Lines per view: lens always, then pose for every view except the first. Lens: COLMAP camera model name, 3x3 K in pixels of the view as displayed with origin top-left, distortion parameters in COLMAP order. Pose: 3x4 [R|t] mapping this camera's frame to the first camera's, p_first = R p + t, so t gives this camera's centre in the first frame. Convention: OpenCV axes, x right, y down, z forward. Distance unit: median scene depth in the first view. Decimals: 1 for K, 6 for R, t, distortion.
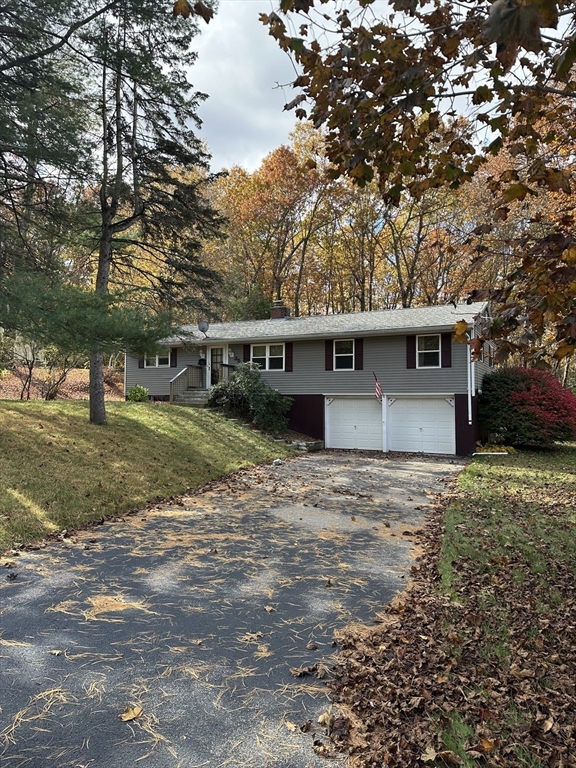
lens RADIAL K [[513.4, 0, 288.0], [0, 513.4, 384.0], [0, 0, 1]] dist [0.094636, -0.107269]
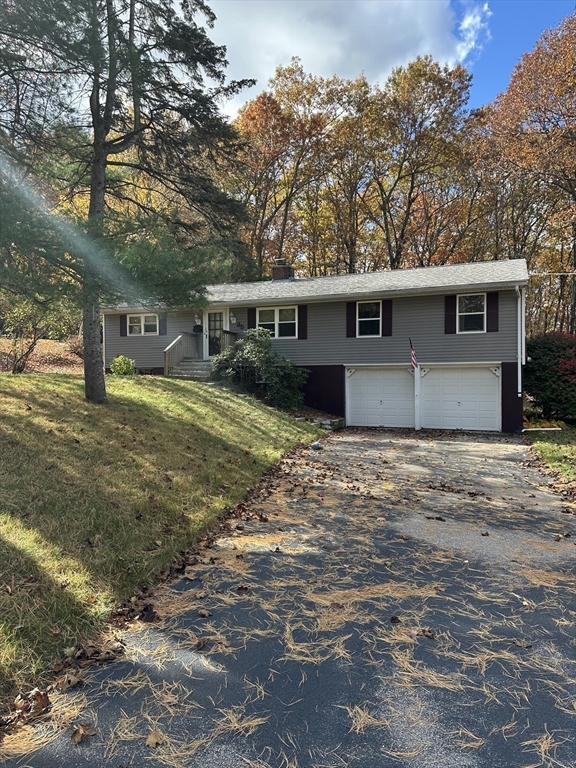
lens RADIAL K [[513.4, 0, 288.0], [0, 513.4, 384.0], [0, 0, 1]] dist [0.094636, -0.107269]
pose [[0.996808, -0.010769, 0.079106, -0.098058], [0.006851, 0.998744, 0.049635, 0.008847], [-0.079541, -0.048934, 0.995630, 0.141841]]
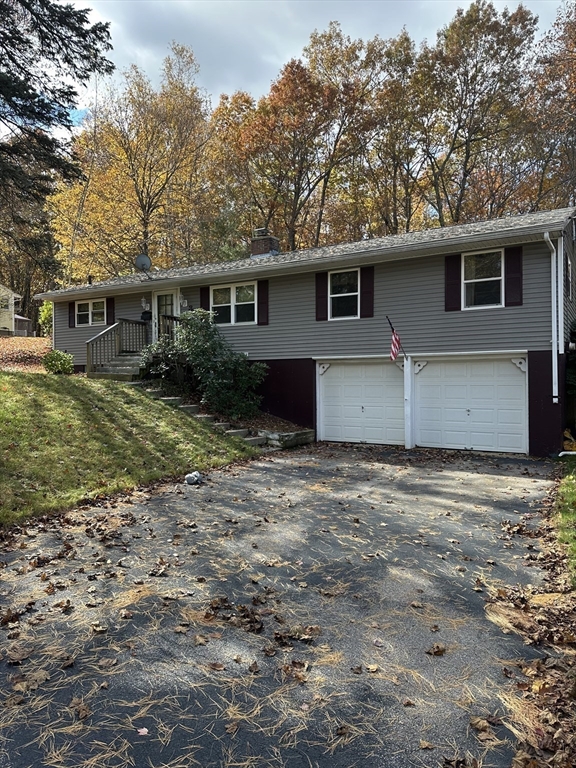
lens RADIAL K [[511.0, 0, 290.7], [0, 511.0, 387.1], [0, 0, 1]] dist [0.042616, -0.048725]
pose [[0.996914, -0.008722, -0.078013, 0.092351], [0.012459, 0.998791, 0.047555, 0.026350], [0.077504, -0.048380, 0.995817, 0.368330]]
